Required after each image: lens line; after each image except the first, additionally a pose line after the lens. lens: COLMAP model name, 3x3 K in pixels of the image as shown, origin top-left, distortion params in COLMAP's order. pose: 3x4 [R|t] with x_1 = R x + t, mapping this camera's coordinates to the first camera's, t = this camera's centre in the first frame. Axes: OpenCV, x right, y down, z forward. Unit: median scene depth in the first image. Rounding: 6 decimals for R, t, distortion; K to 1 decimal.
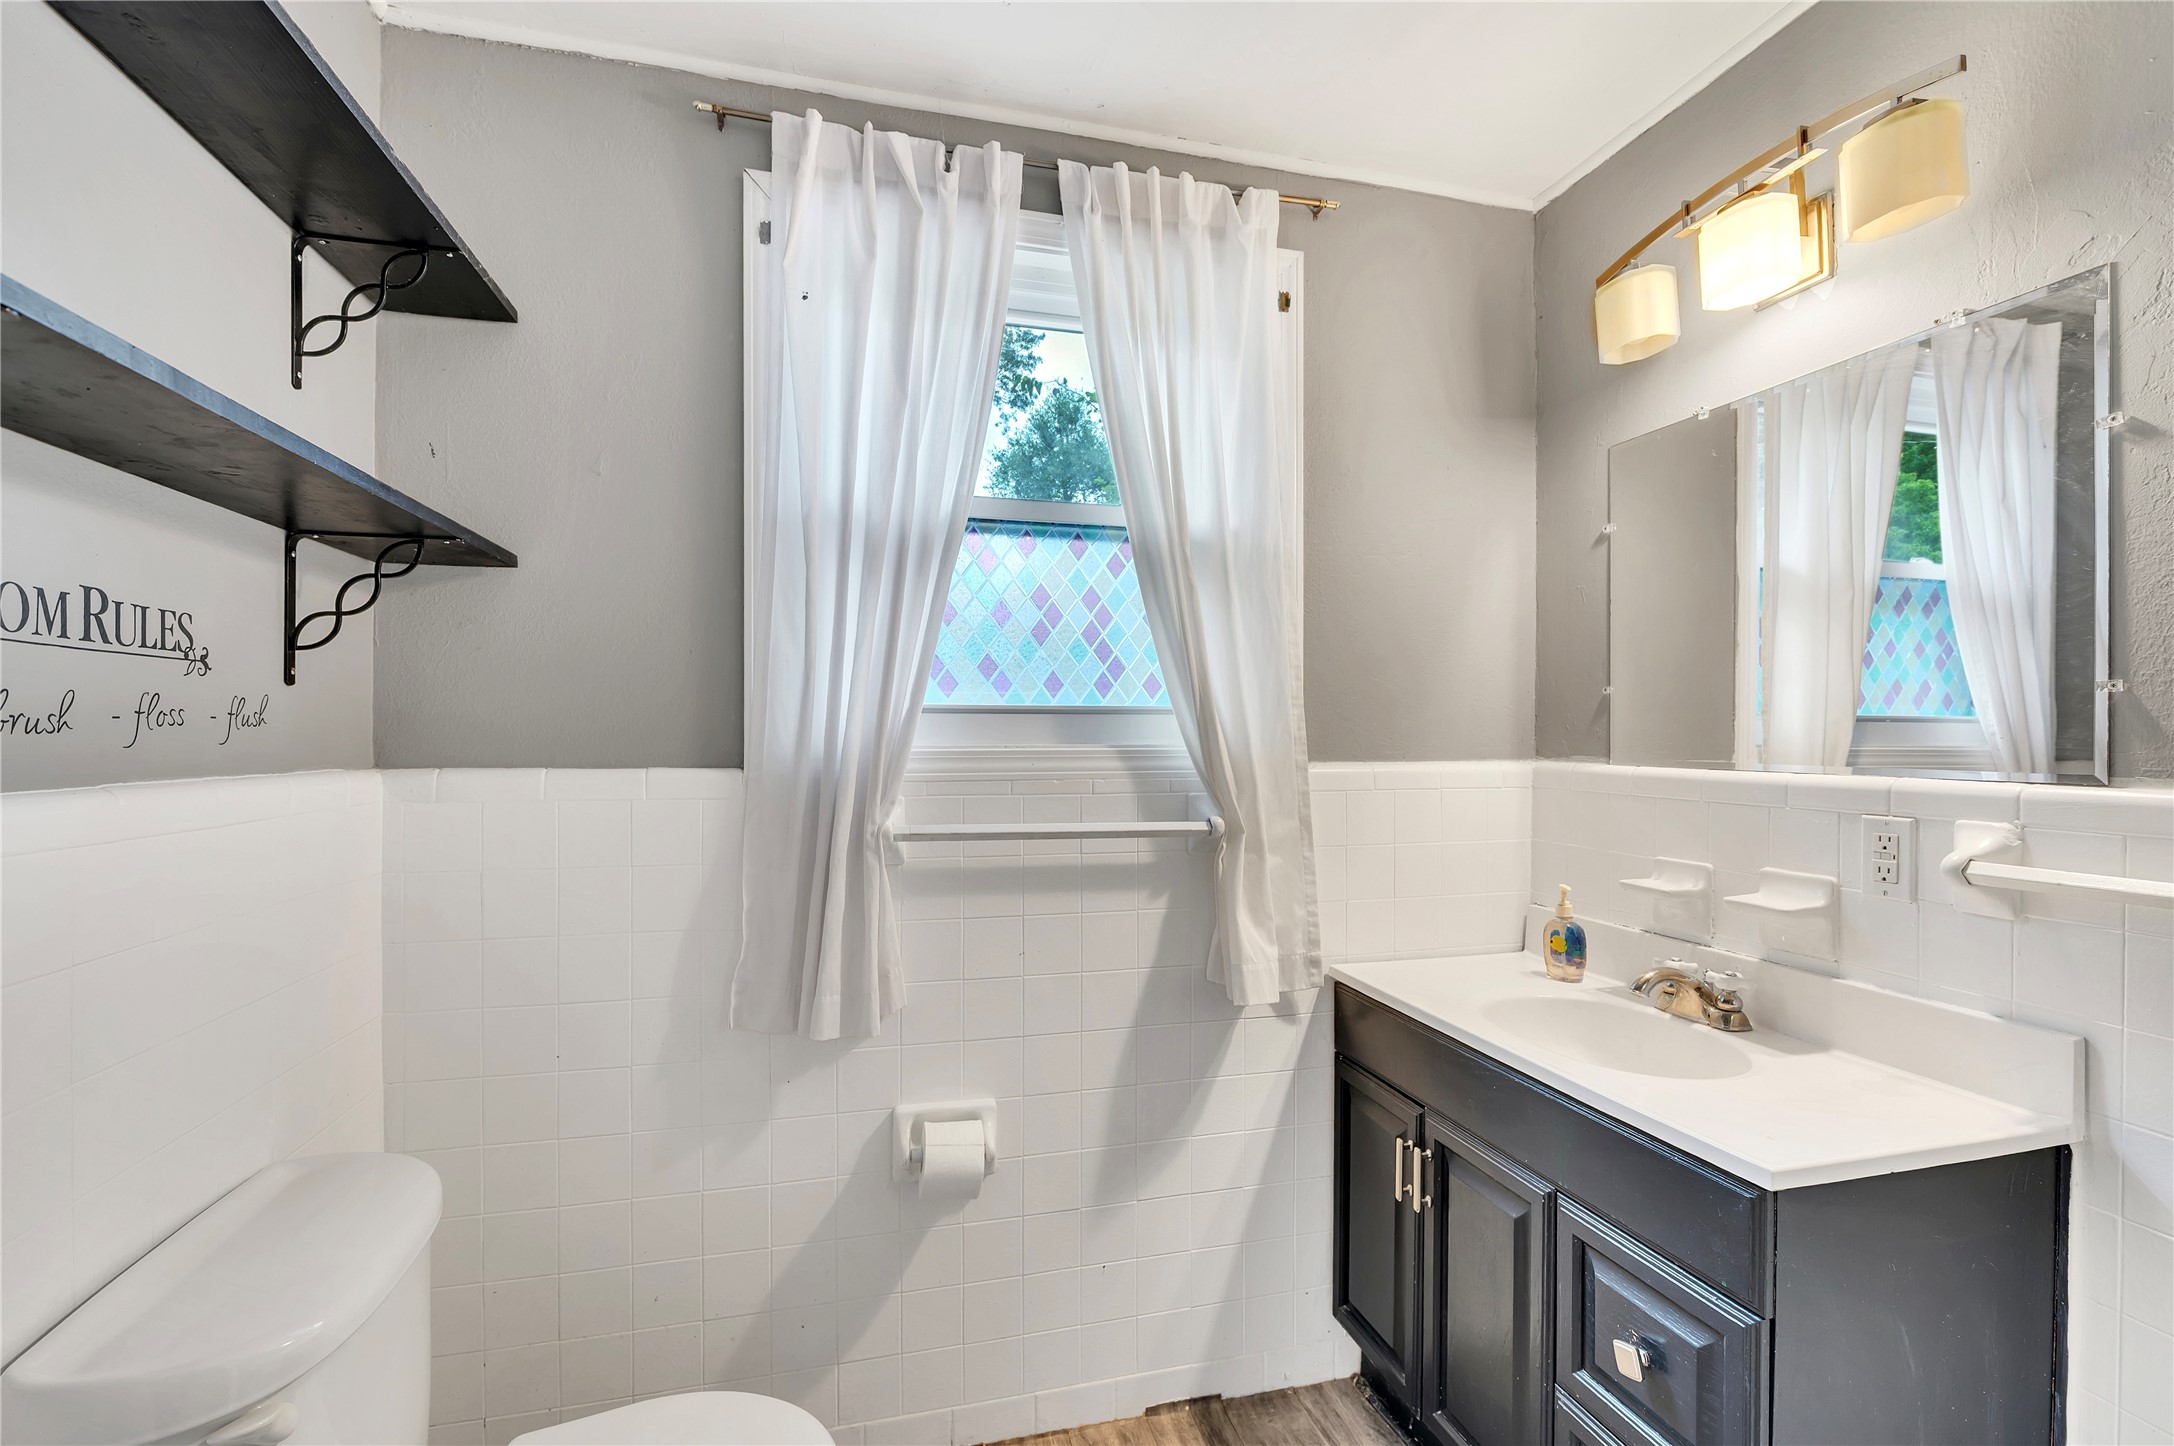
lens RADIAL K [[955.0, 0, 1085.8], [0, 955.0, 731.2], [0, 0, 1]] dist [-0.001851, -0.000301]
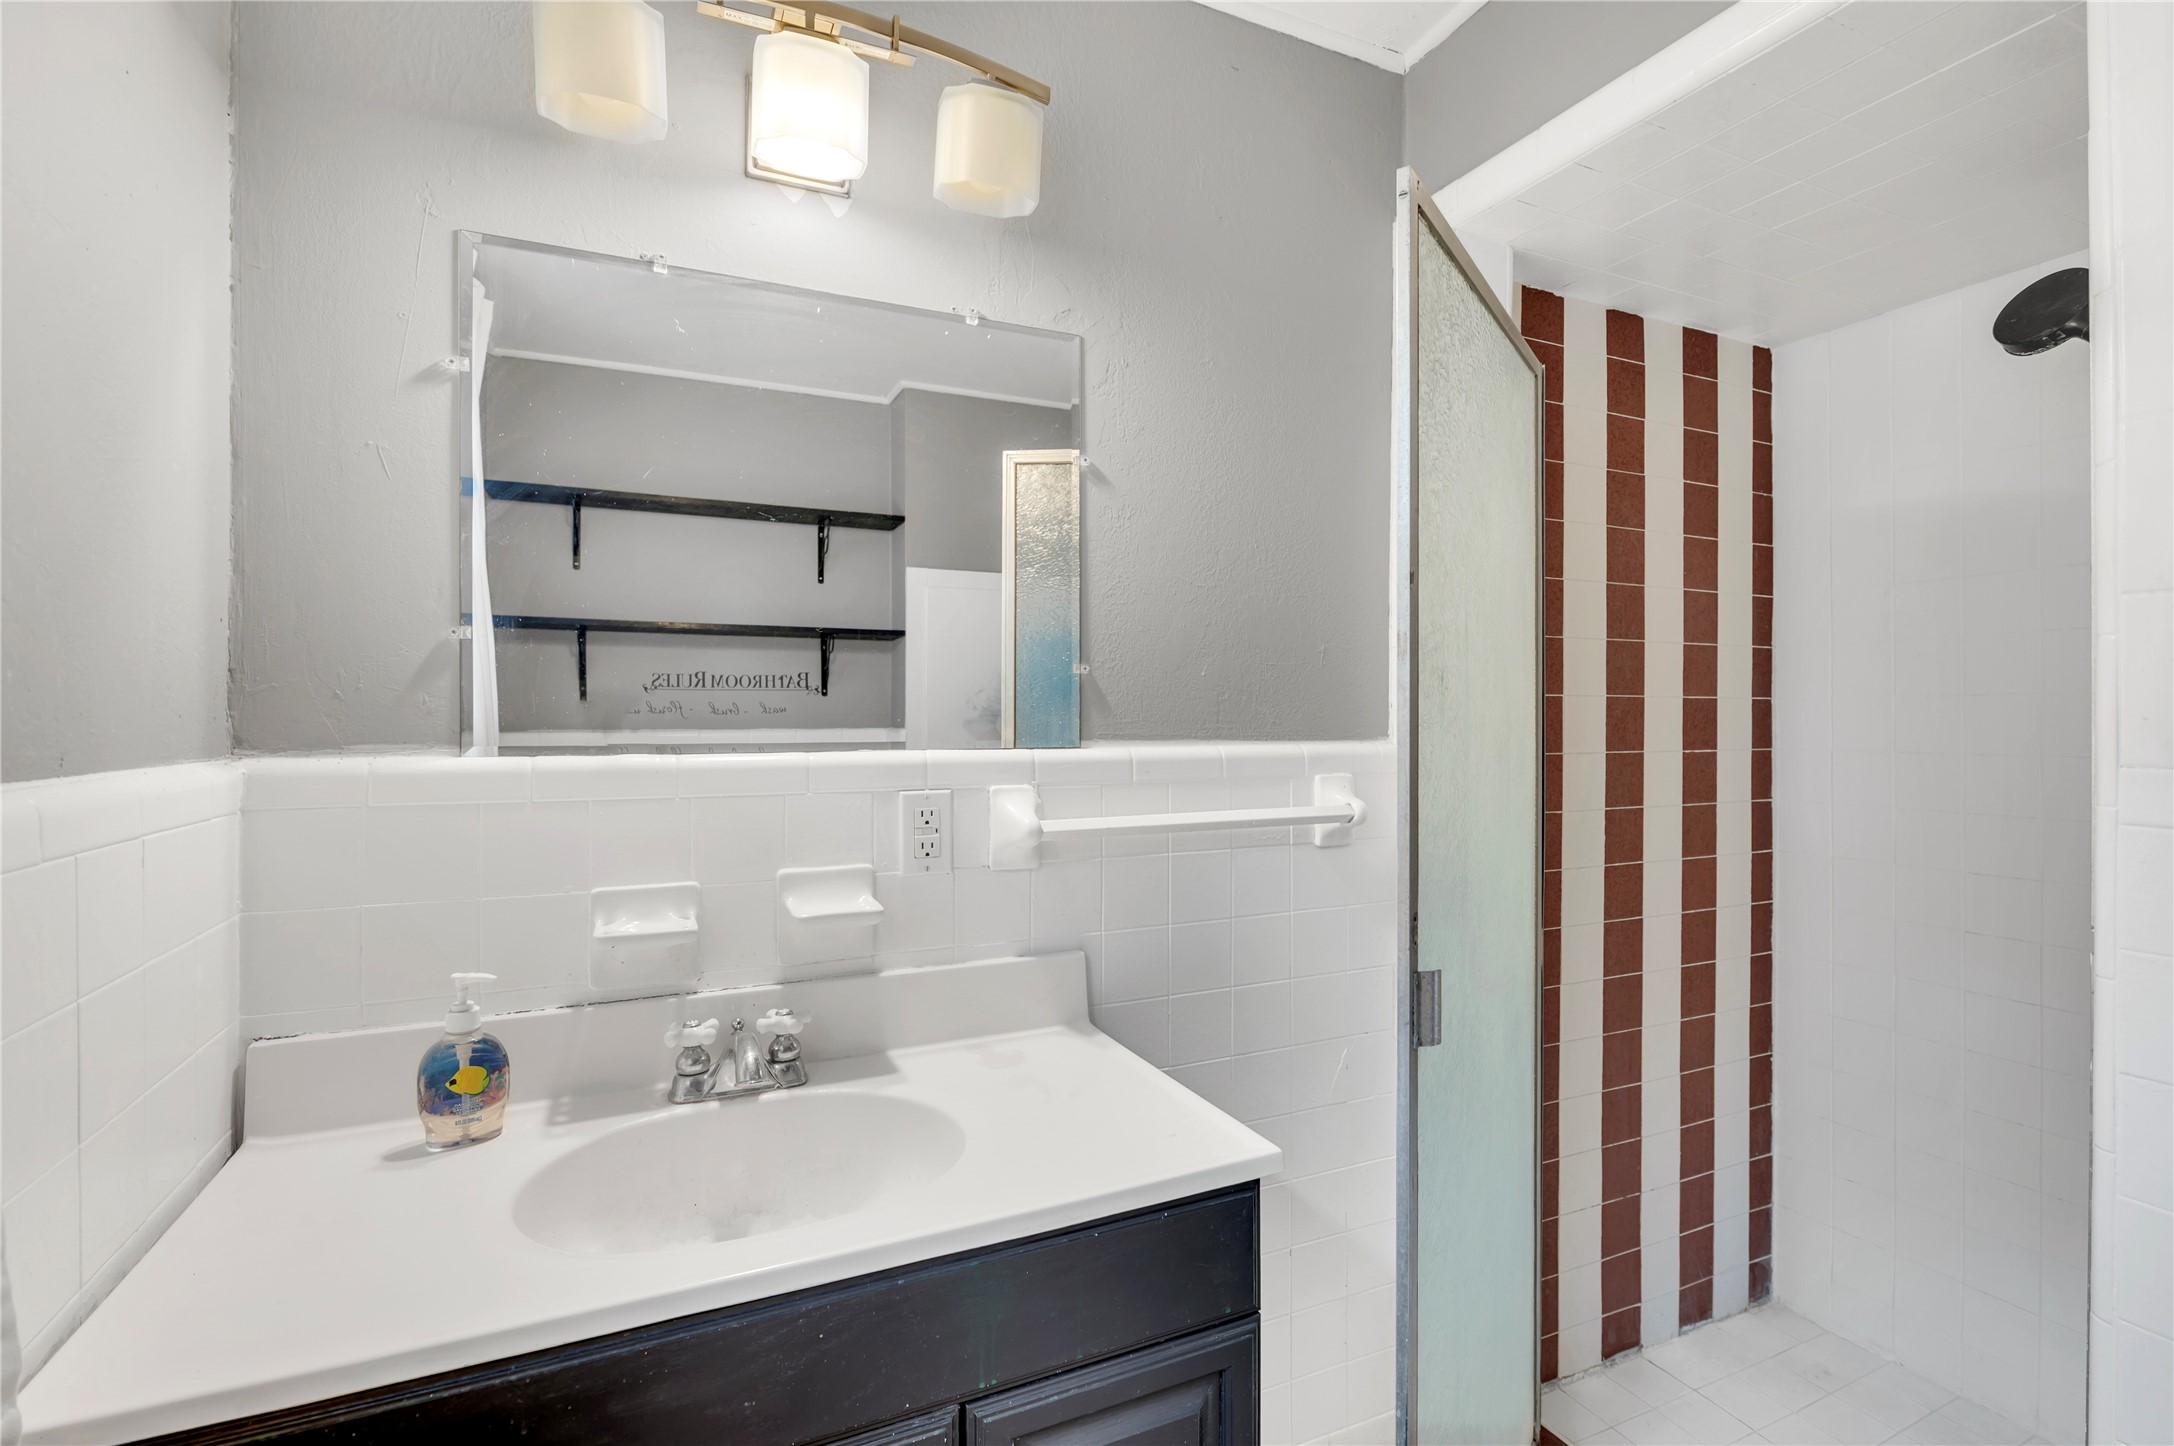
lens RADIAL K [[980.7, 0, 1085.3], [0, 980.7, 706.1], [0, 0, 1]] dist [0.001828, 0.000028]
pose [[-0.170370, -0.004133, 0.985371, -0.175524], [-0.004116, 0.999985, 0.003483, -0.001477], [-0.985371, -0.003462, -0.170385, 0.974233]]
